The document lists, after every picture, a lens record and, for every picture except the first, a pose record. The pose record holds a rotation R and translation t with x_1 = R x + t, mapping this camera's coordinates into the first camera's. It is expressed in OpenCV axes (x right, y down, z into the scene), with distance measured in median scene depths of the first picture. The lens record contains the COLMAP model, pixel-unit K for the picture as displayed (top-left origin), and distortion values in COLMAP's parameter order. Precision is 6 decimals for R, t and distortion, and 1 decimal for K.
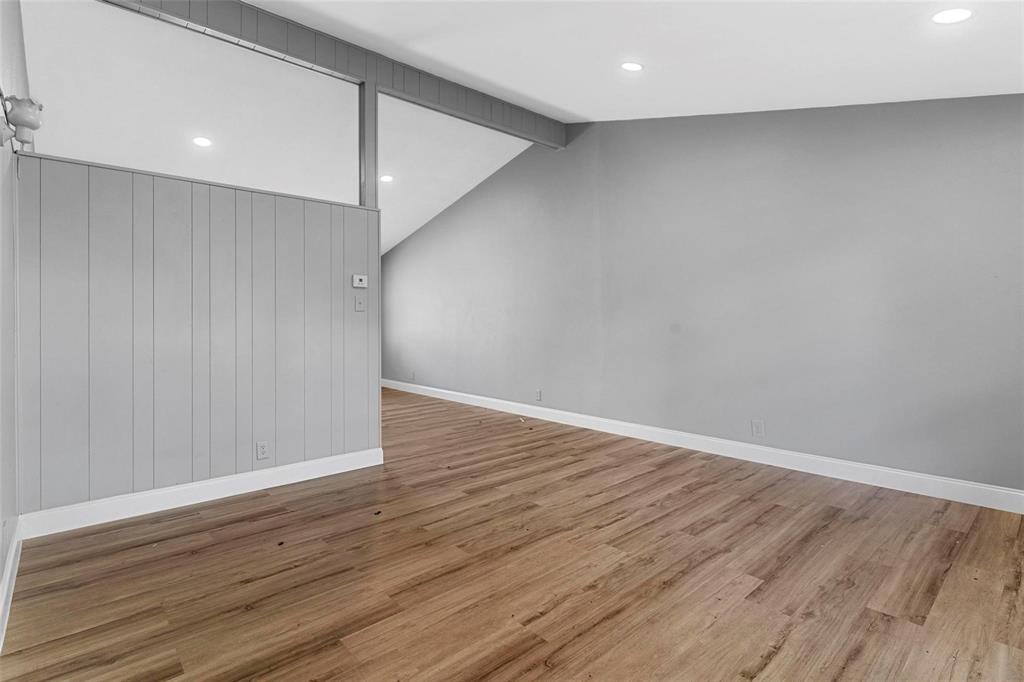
lens RADIAL K [[488.2, 0, 511.0], [0, 488.2, 333.3], [0, 0, 1]] dist [0.002847, -0.000922]
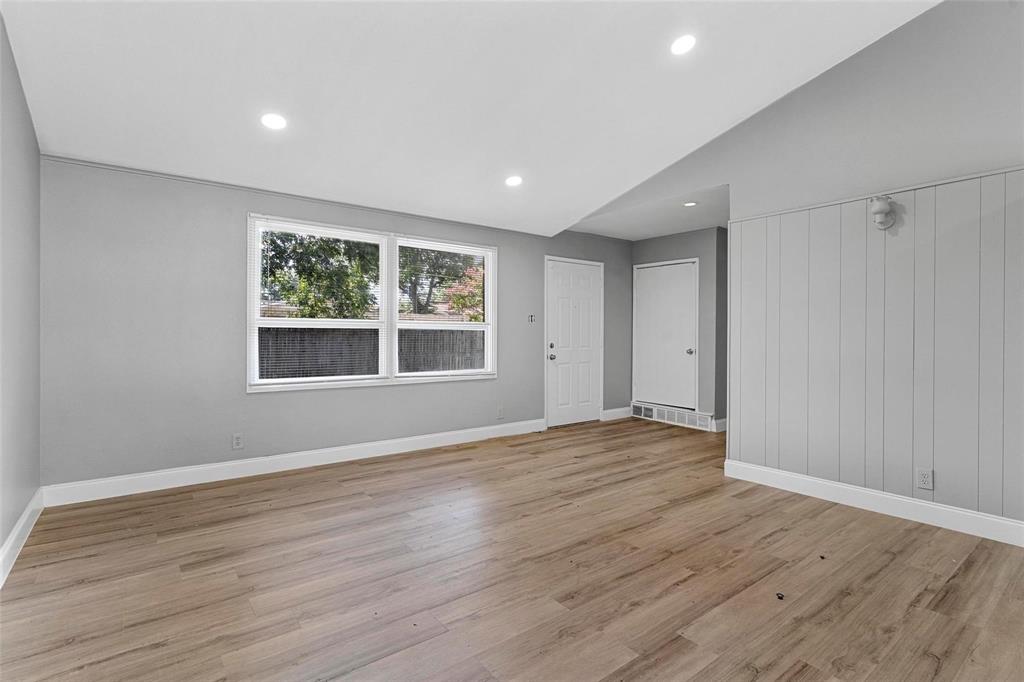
lens RADIAL K [[488.2, 0, 516.2], [0, 488.2, 337.8], [0, 0, 1]] dist [0.002847, -0.000922]
pose [[-0.998112, 0.001863, 0.061389, 0.079971], [0.003651, 0.999572, 0.029035, -0.041496], [-0.061308, 0.029204, -0.997692, 1.892630]]
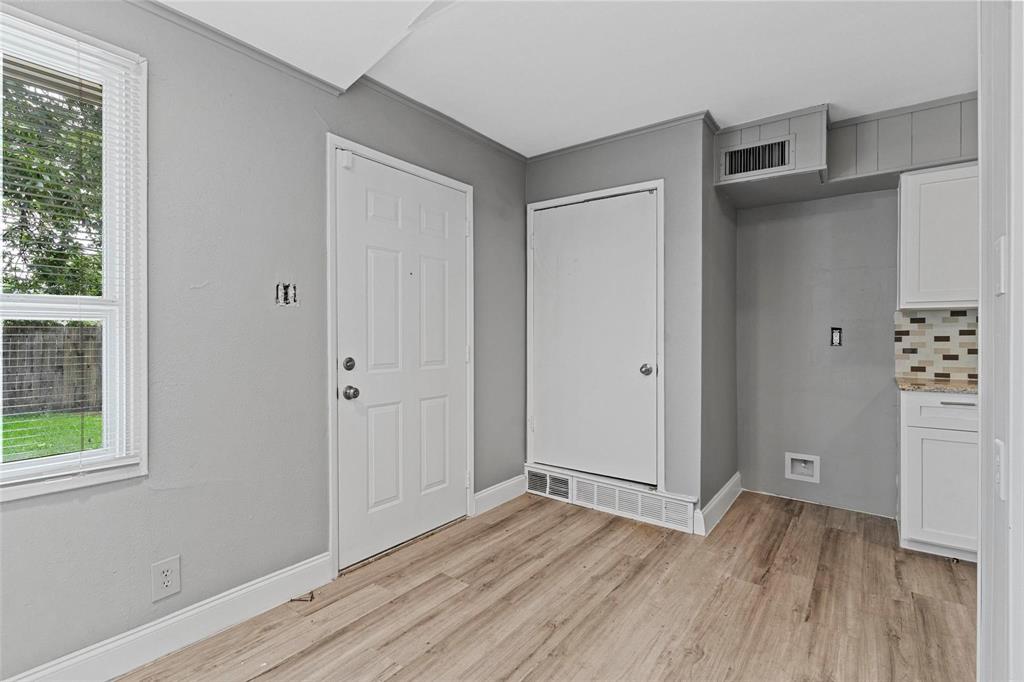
lens RADIAL K [[488.2, 0, 511.5], [0, 488.2, 337.9], [0, 0, 1]] dist [0.002847, -0.000922]
pose [[-0.977632, 0.006979, -0.210207, -0.042151], [0.001745, 0.999684, 0.025077, -0.011508], [0.210316, 0.024149, -0.977335, 0.660275]]
